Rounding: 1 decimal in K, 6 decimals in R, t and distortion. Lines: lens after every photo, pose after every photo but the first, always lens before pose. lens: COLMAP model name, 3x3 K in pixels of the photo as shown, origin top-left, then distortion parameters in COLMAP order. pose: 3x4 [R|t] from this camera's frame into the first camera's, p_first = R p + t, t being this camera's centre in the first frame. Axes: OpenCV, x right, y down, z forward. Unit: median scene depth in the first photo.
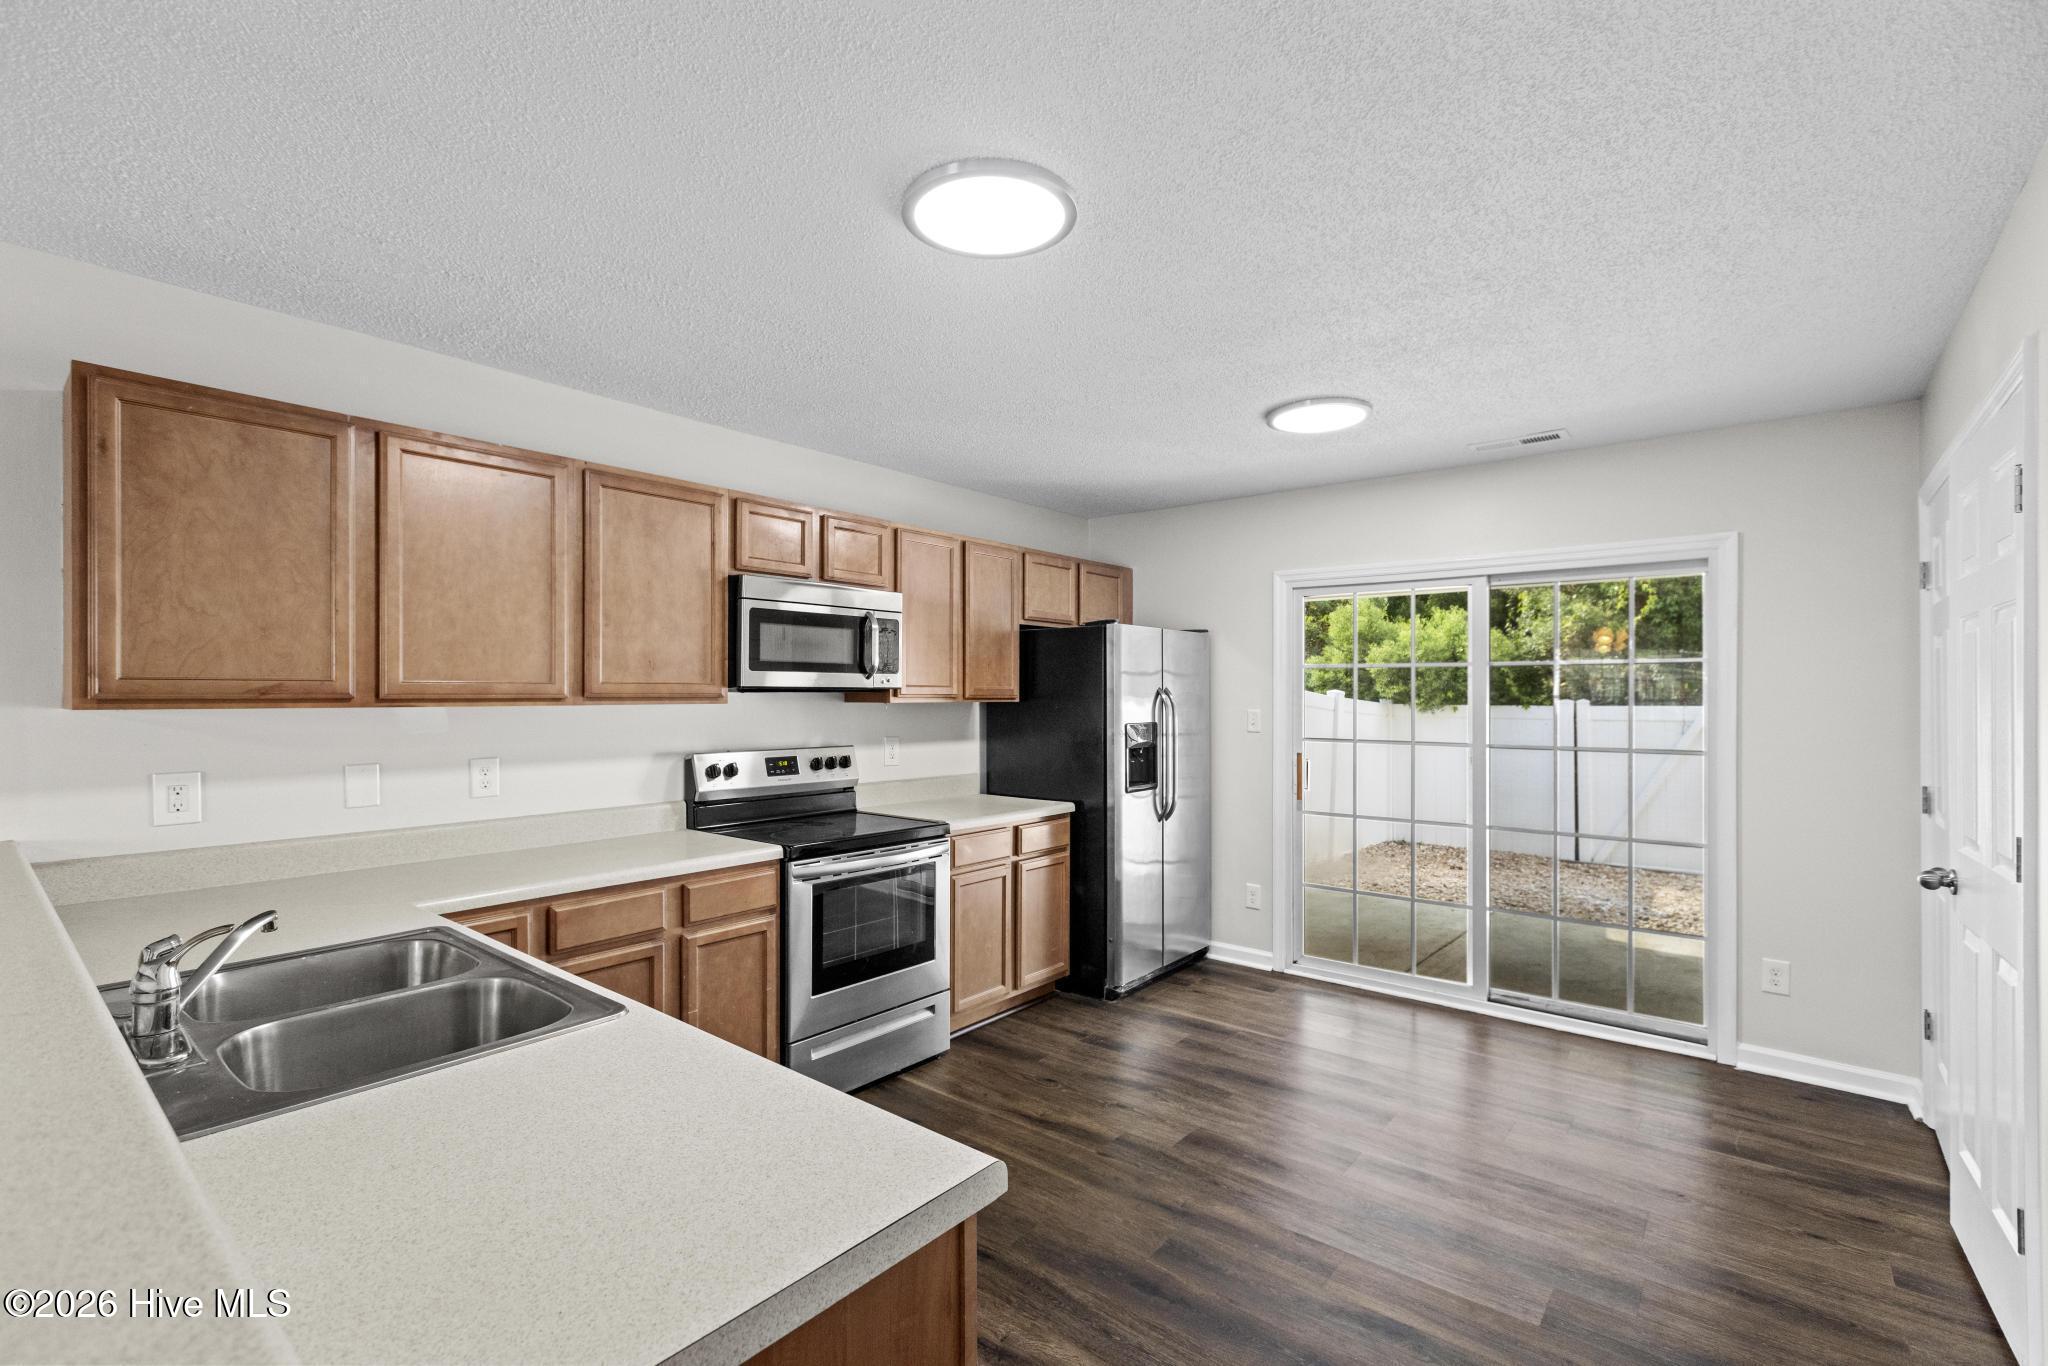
lens RADIAL K [[907.1, 0, 1029.0], [0, 907.1, 693.7], [0, 0, 1]] dist [0.000370, -0.000466]
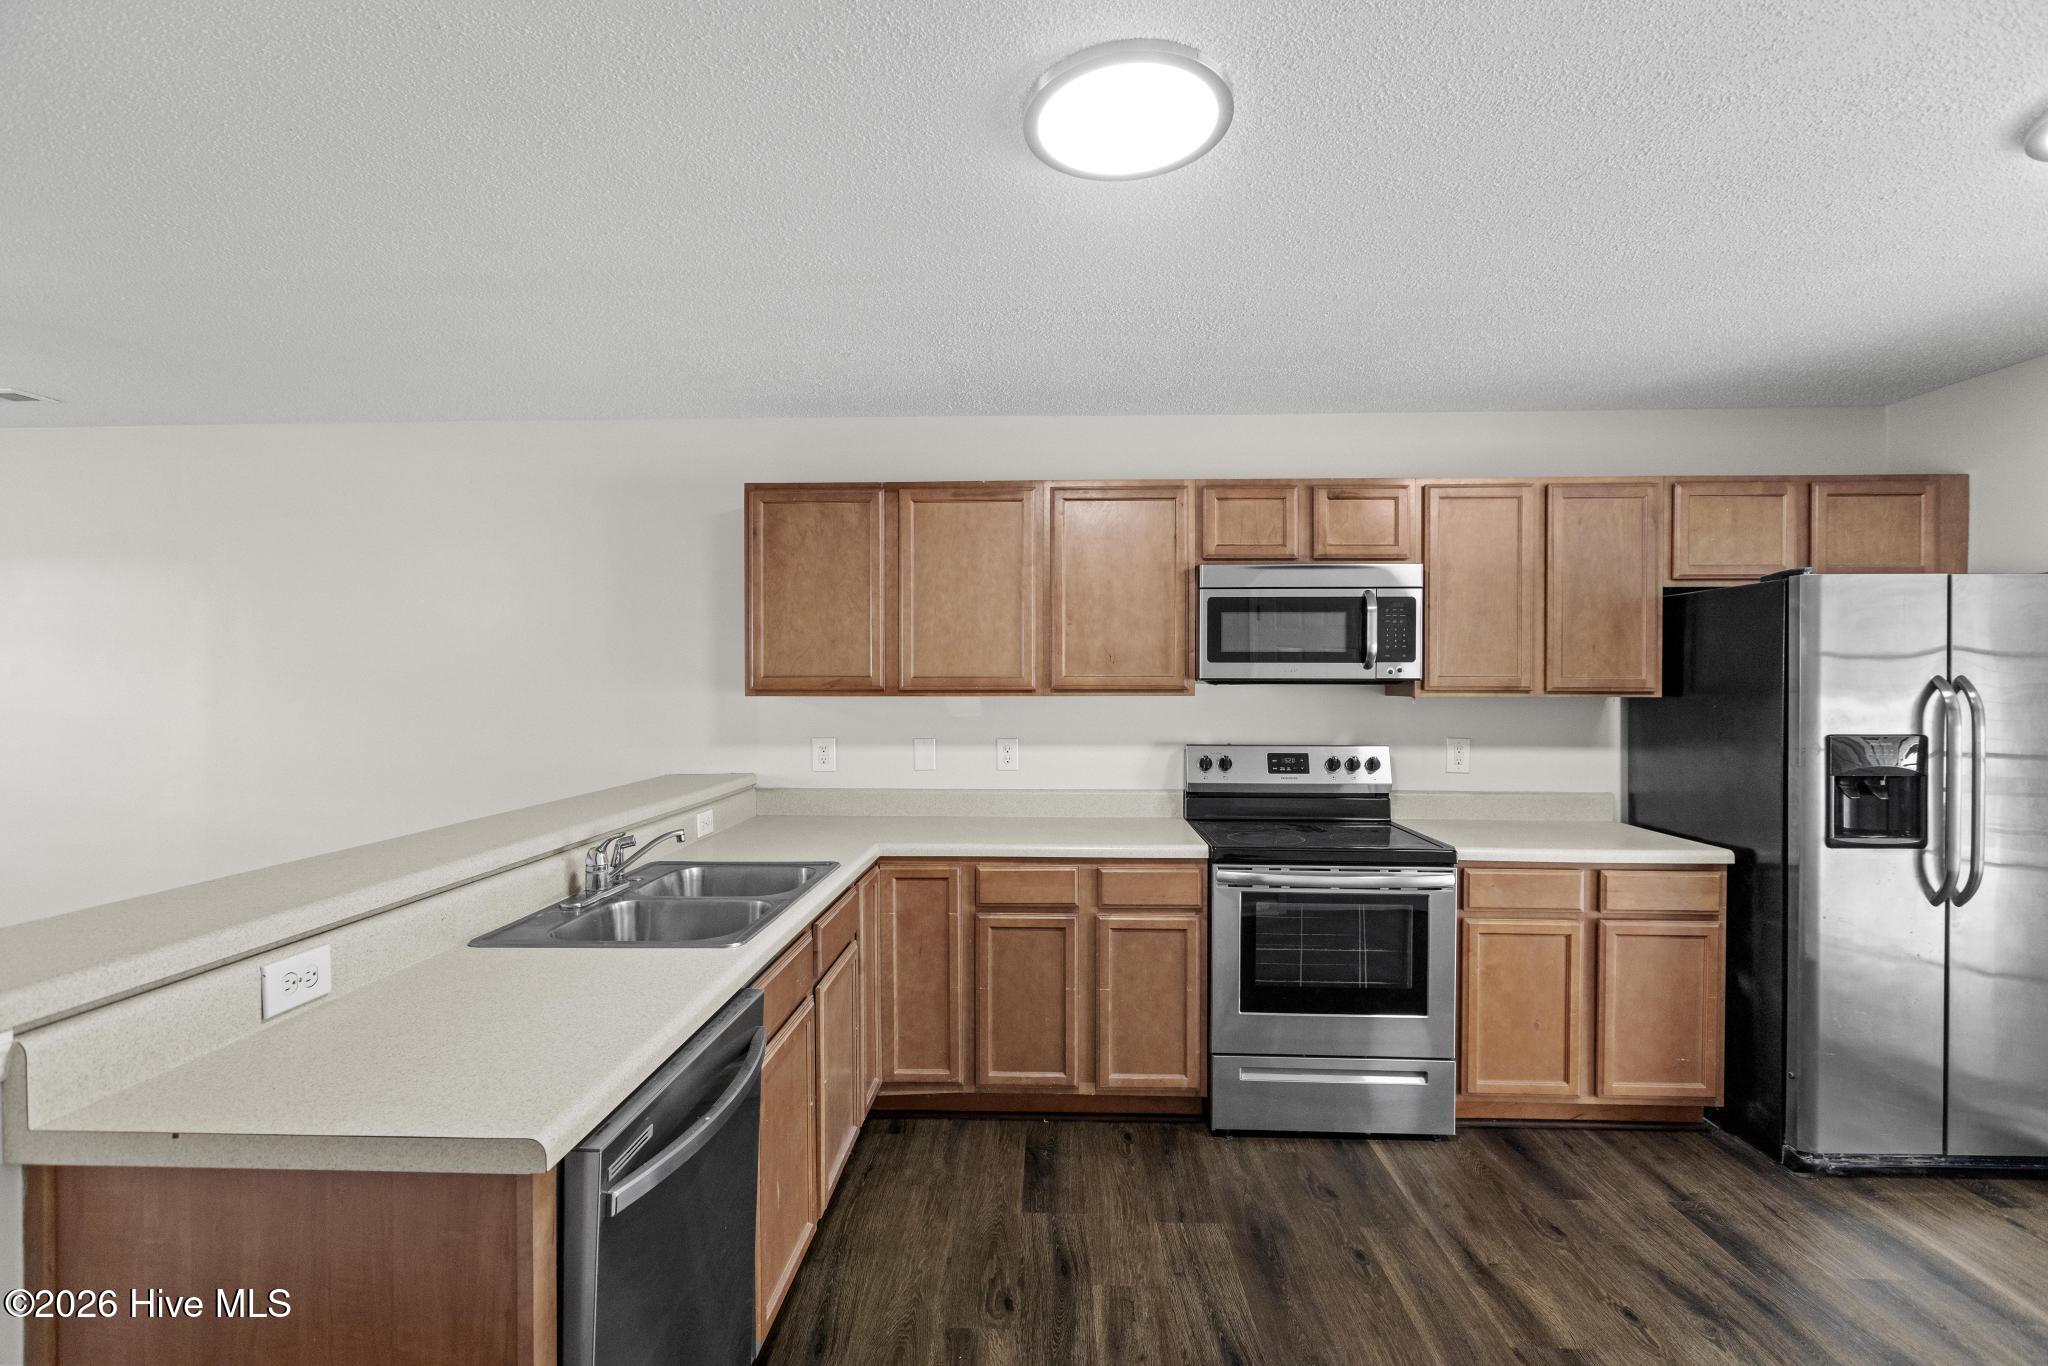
lens RADIAL K [[907.1, 0, 1029.0], [0, 907.1, 693.7], [0, 0, 1]] dist [0.000370, -0.000466]
pose [[0.607699, 0.008183, -0.794125, 0.306609], [0.000256, 0.999945, 0.010500, -0.001736], [0.794168, -0.006584, 0.607663, 0.222689]]
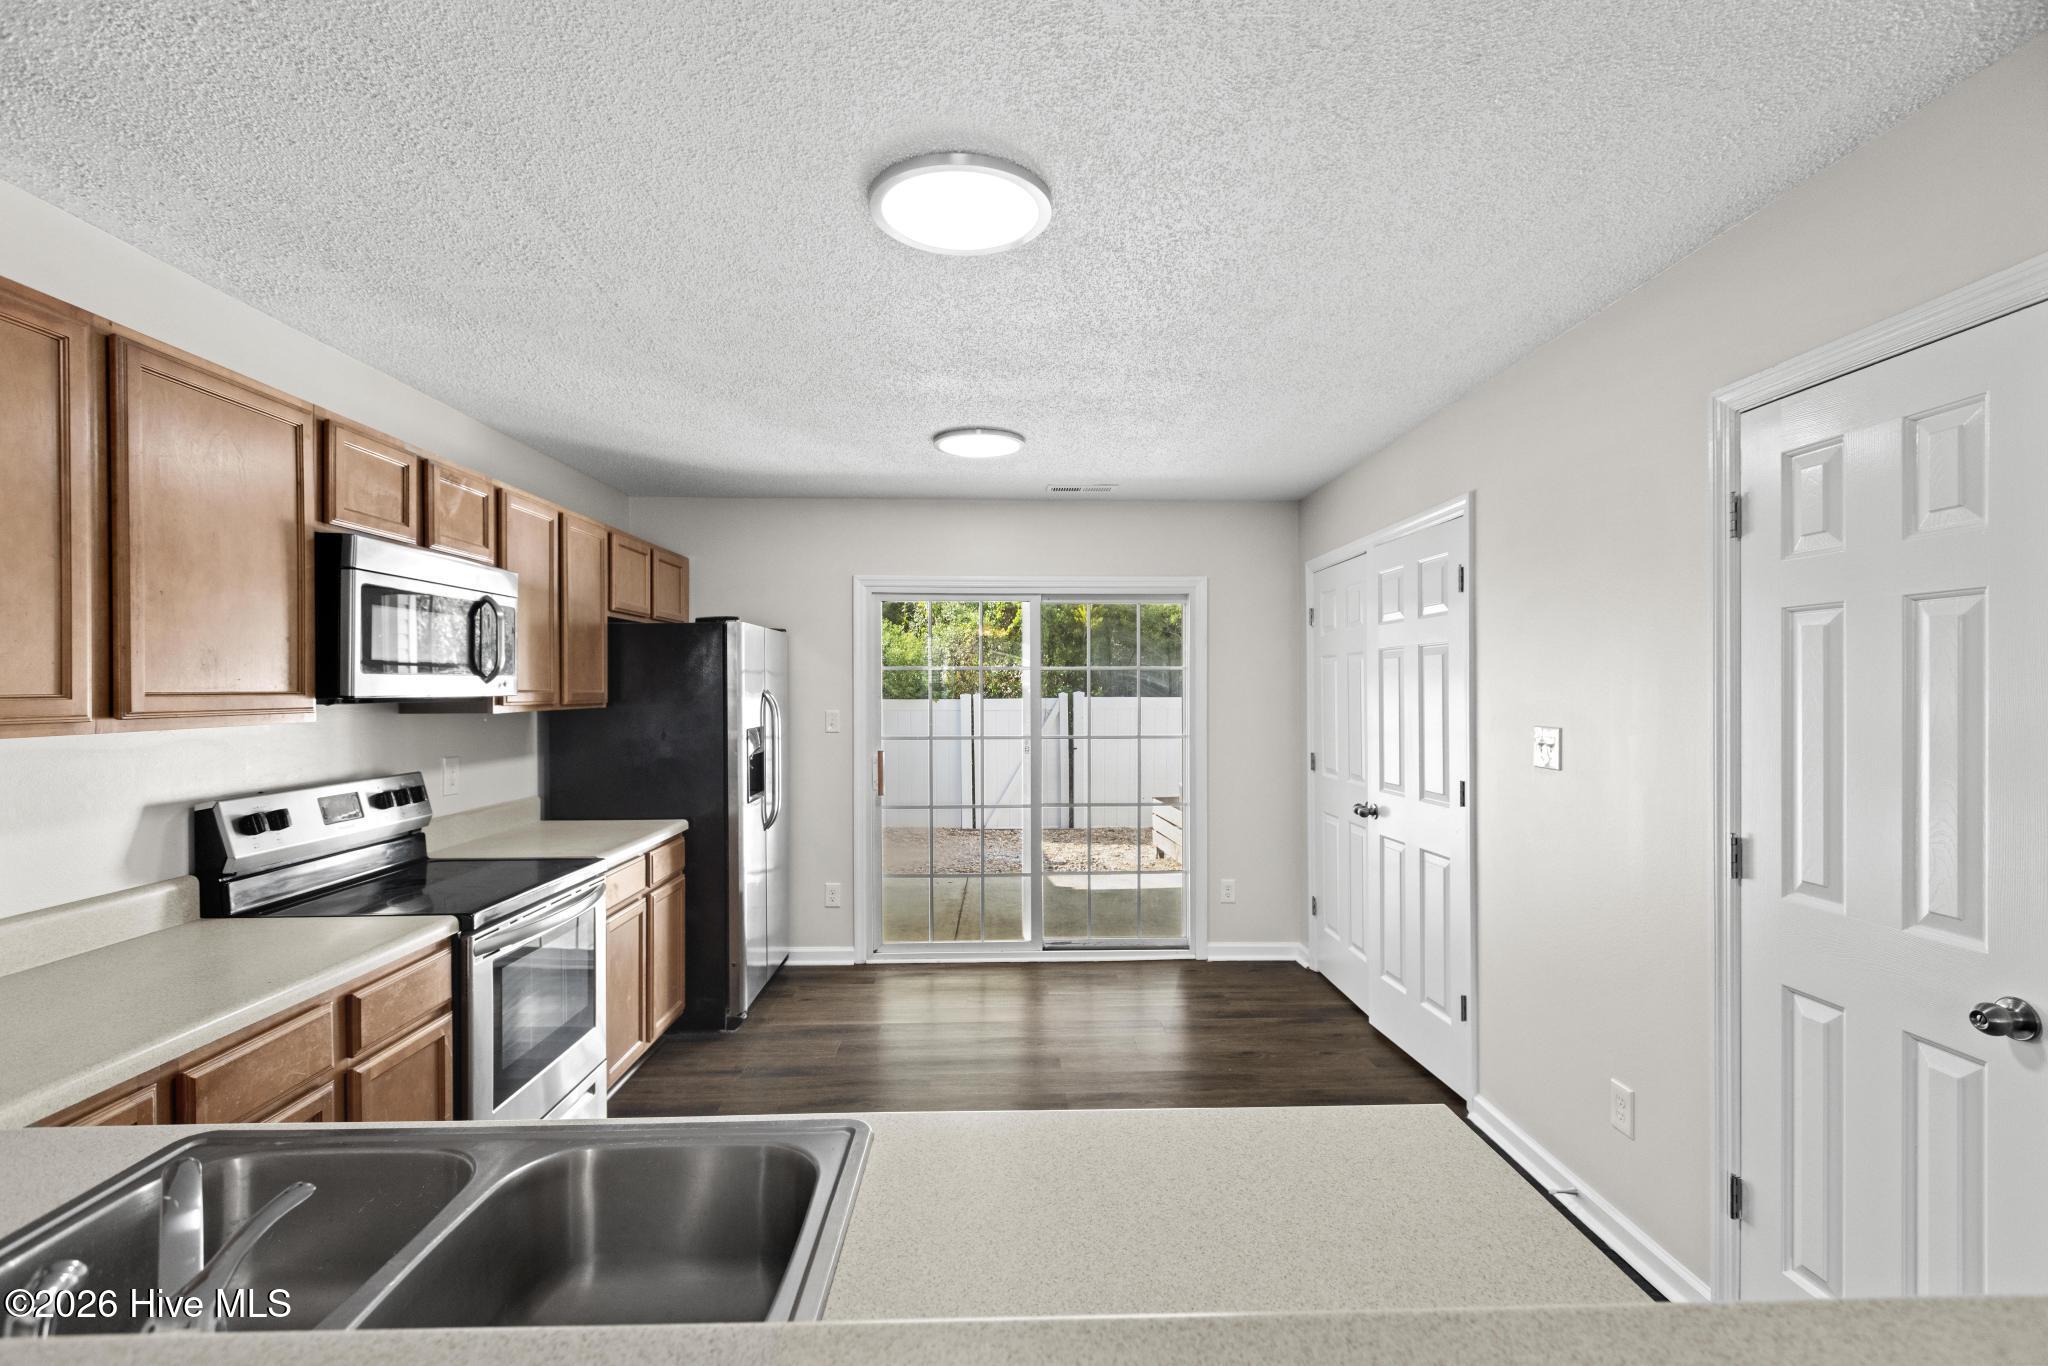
lens RADIAL K [[907.1, 0, 1029.0], [0, 907.1, 693.7], [0, 0, 1]] dist [0.000370, -0.000466]
pose [[0.751929, -0.007858, 0.659197, -0.333929], [0.003118, 0.999960, 0.008363, -0.012058], [-0.659236, -0.004233, 0.751924, 0.124458]]
